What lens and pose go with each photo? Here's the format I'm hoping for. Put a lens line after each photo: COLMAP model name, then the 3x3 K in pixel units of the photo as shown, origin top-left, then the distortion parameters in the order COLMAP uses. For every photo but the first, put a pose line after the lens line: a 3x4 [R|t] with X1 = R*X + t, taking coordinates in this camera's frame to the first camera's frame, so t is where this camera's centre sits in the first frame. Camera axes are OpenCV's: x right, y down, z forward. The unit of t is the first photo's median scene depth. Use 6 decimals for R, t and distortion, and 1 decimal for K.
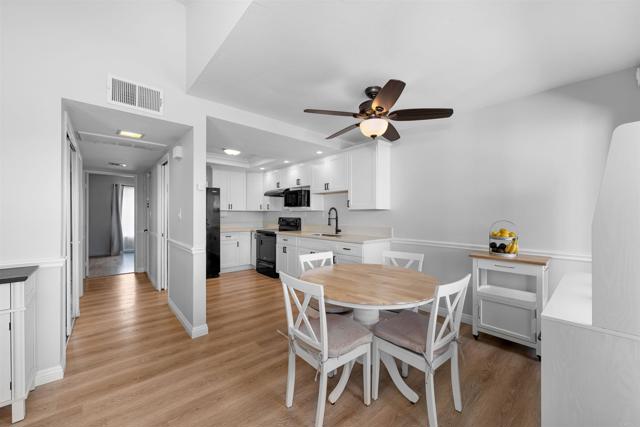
lens RADIAL K [[248.0, 0, 320.0], [0, 248.0, 213.5], [0, 0, 1]] dist [-0.001386, -0.000198]
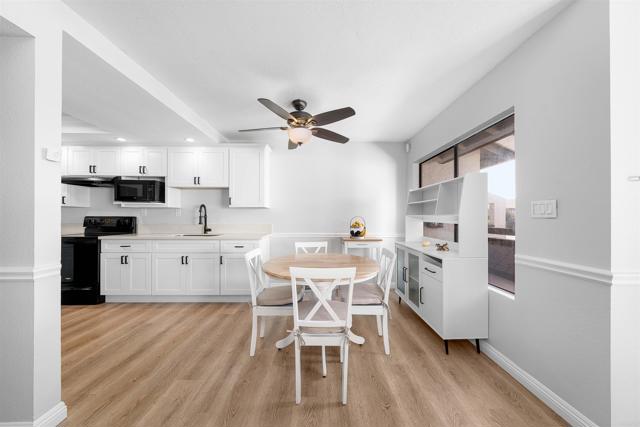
lens RADIAL K [[222.1, 0, 326.1], [0, 222.1, 215.3], [0, 0, 1]] dist [-0.000339, 0.000015]
pose [[0.645521, 0.004051, 0.763732, -0.251756], [-0.004594, 0.999988, -0.001421, 0.012666], [-0.763729, -0.002591, 0.645532, 0.120594]]
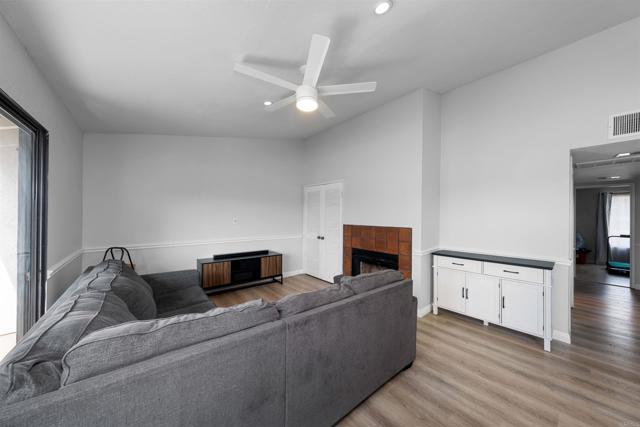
lens RADIAL K [[214.8, 0, 335.0], [0, 214.8, 217.6], [0, 0, 1]] dist [-0.002447, -0.000006]
pose [[-0.003138, -0.005481, -0.999980, 0.085856], [-0.003403, 0.999979, -0.005470, -0.022254], [0.999989, 0.003386, -0.003157, -0.150522]]
